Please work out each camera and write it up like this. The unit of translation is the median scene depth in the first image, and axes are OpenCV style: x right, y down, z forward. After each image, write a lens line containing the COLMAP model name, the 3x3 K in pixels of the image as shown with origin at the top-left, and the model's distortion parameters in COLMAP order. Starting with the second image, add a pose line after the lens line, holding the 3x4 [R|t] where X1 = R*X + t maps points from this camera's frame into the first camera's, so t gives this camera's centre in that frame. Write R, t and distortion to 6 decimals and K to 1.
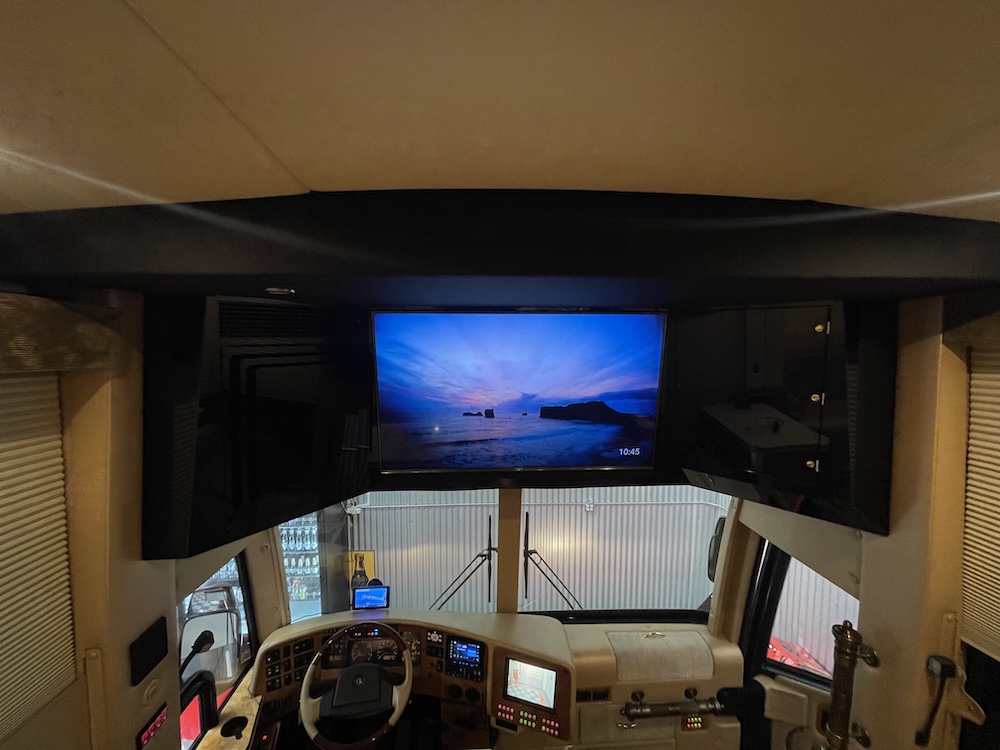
lens RADIAL K [[402.7, 0, 496.9], [0, 402.7, 372.6], [0, 0, 1]] dist [-0.004523, 0.002415]
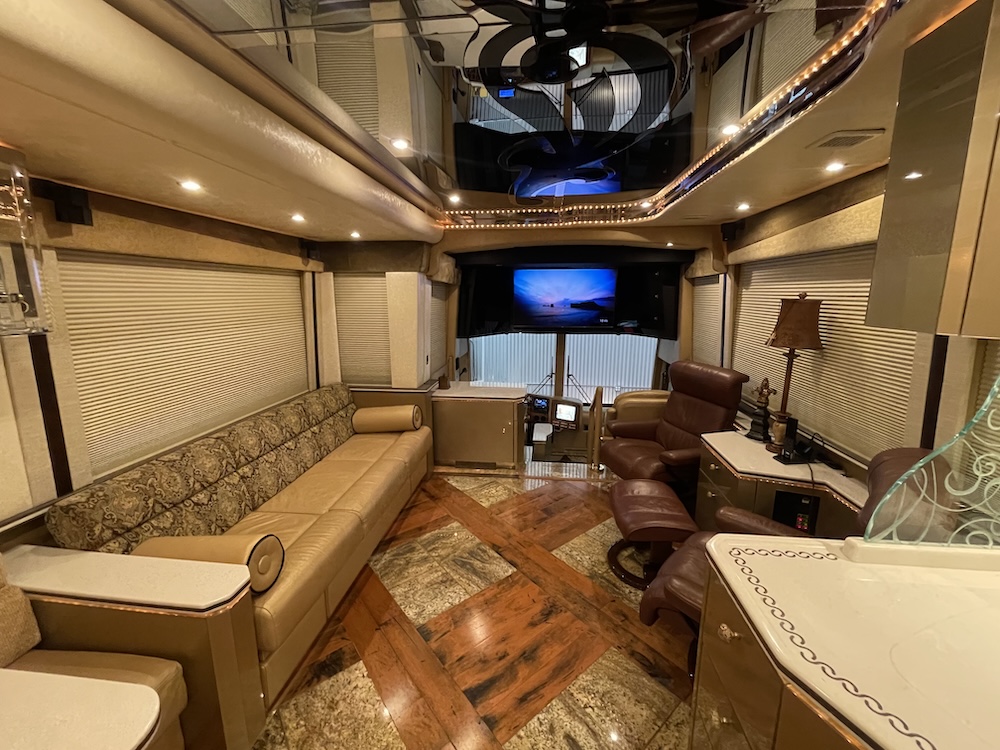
lens RADIAL K [[402.7, 0, 501.4], [0, 402.7, 372.3], [0, 0, 1]] dist [-0.004523, 0.002415]
pose [[0.985744, 0.033617, -0.164859, 0.110177], [-0.012462, 0.991733, 0.127715, 0.207111], [0.167790, -0.123839, 0.978013, -1.855672]]
